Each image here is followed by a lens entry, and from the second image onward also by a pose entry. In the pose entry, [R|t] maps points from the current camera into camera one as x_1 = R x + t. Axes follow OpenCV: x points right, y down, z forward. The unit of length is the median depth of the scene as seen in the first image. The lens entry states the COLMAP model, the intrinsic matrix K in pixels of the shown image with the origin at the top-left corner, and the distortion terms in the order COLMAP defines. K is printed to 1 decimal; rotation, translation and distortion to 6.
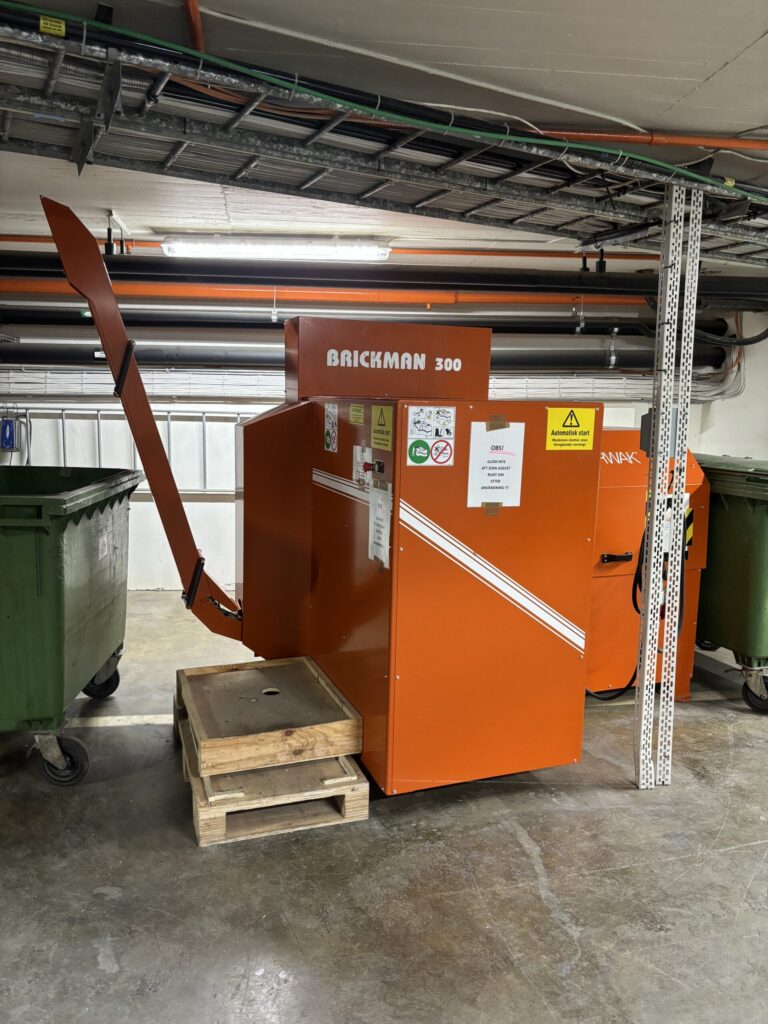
lens RADIAL K [[752.2, 0, 380.3], [0, 752.2, 513.7], [0, 0, 1]] dist [0.104014, -0.152580]
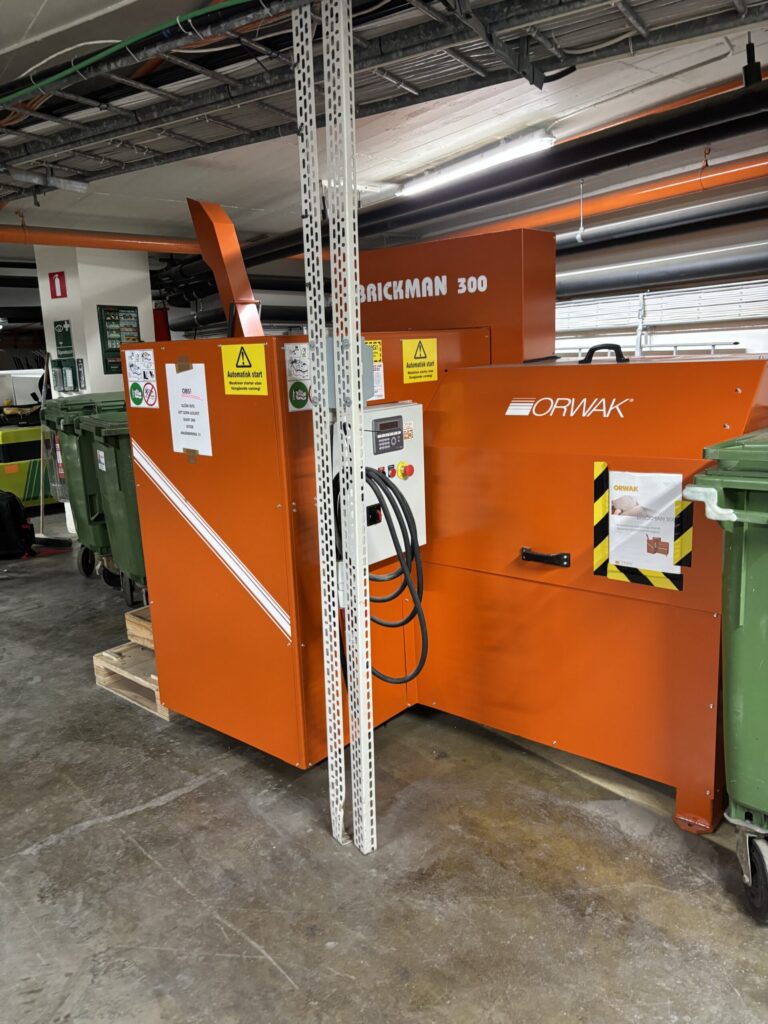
lens RADIAL K [[752.2, 0, 380.3], [0, 752.2, 513.7], [0, 0, 1]] dist [0.104014, -0.152580]
pose [[0.489413, 0.147799, -0.859436, 1.070397], [-0.075211, 0.989015, 0.127253, -0.072063], [0.868803, 0.002360, 0.495153, 0.716589]]
